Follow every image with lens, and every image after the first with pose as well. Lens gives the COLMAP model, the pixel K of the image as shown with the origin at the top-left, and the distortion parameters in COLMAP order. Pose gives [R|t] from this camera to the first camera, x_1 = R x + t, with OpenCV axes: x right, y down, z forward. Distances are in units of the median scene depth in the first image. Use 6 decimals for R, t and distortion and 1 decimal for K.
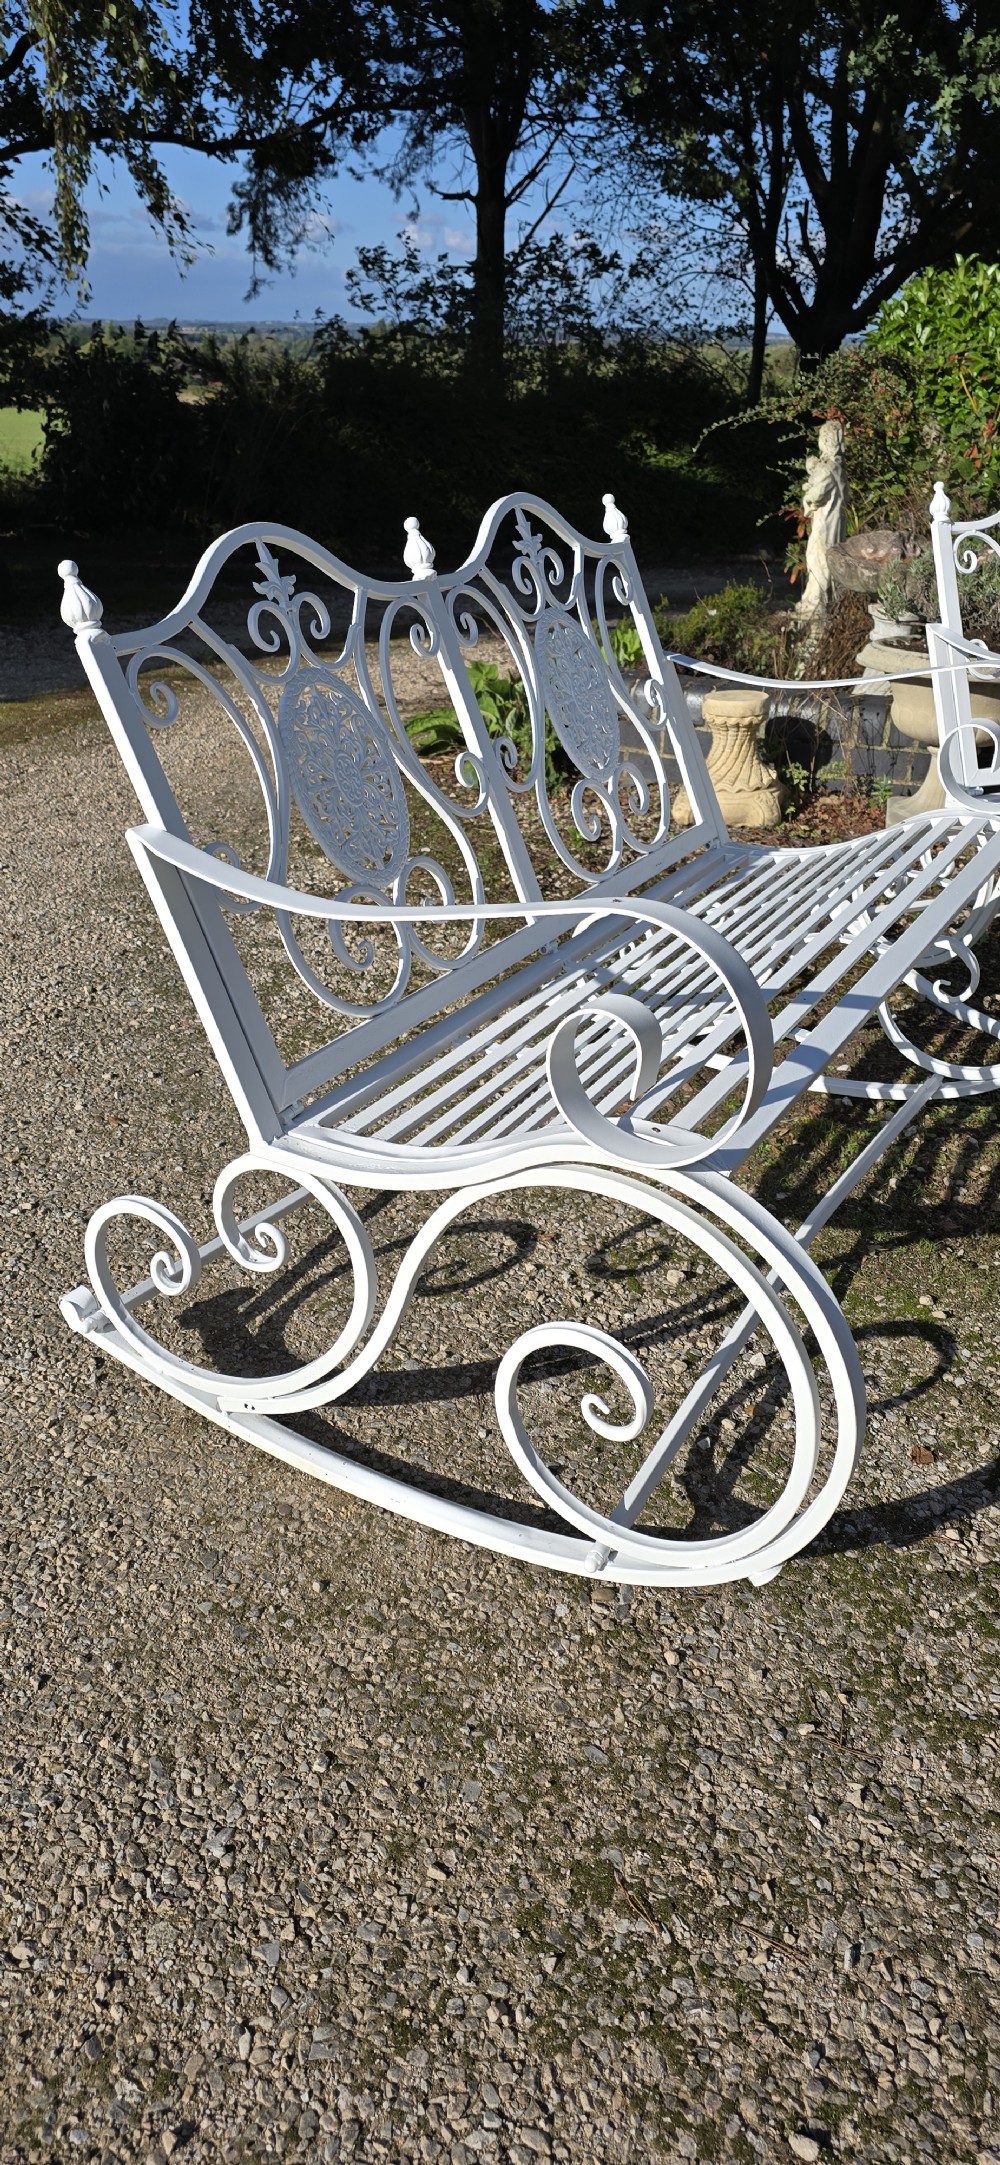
lens RADIAL K [[1451.5, 0, 477.3], [0, 1451.5, 1060.7], [0, 0, 1]] dist [0.067768, -0.064822]
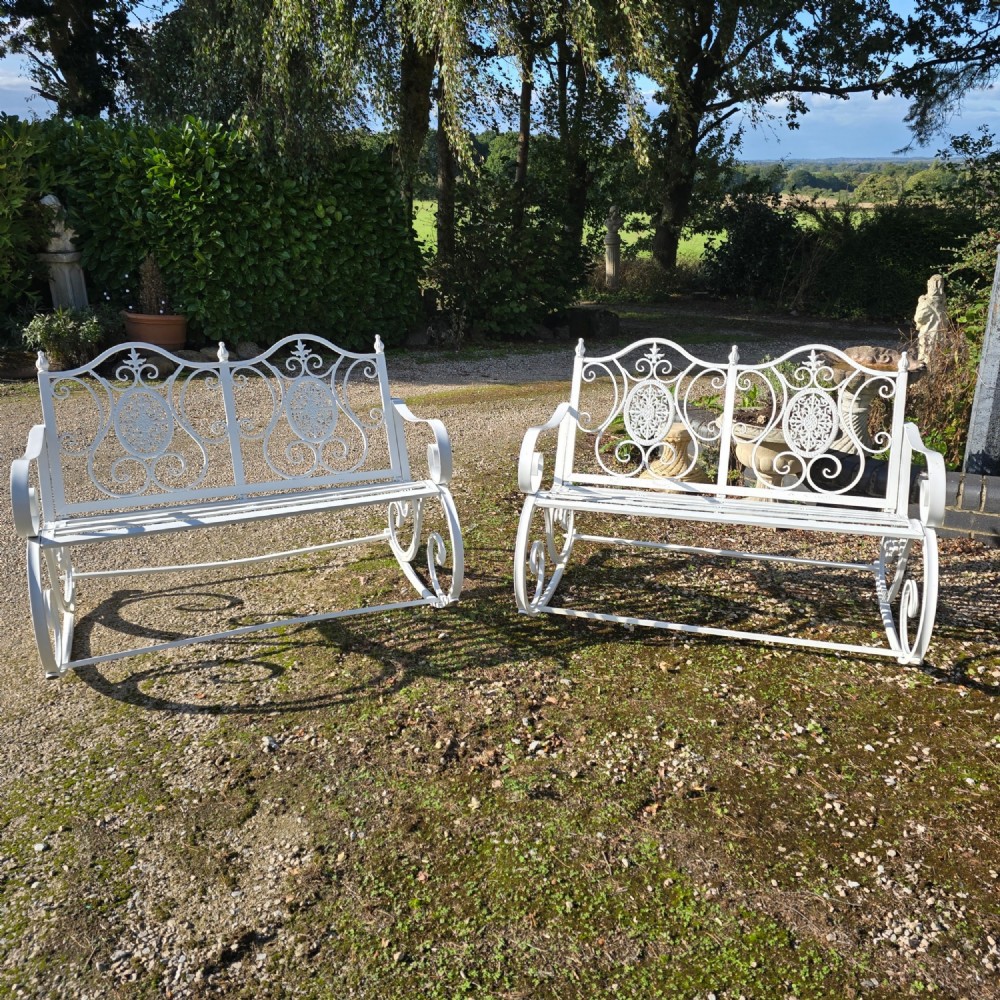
lens RADIAL K [[891.5, 0, 510.5], [0, 891.5, 489.2], [0, 0, 1]] dist [0.087742, -0.105012]
pose [[0.797915, 0.183445, -0.574177, 1.782917], [-0.249360, 0.967690, -0.037359, -0.194264], [0.548772, 0.172986, 0.817878, -0.123245]]
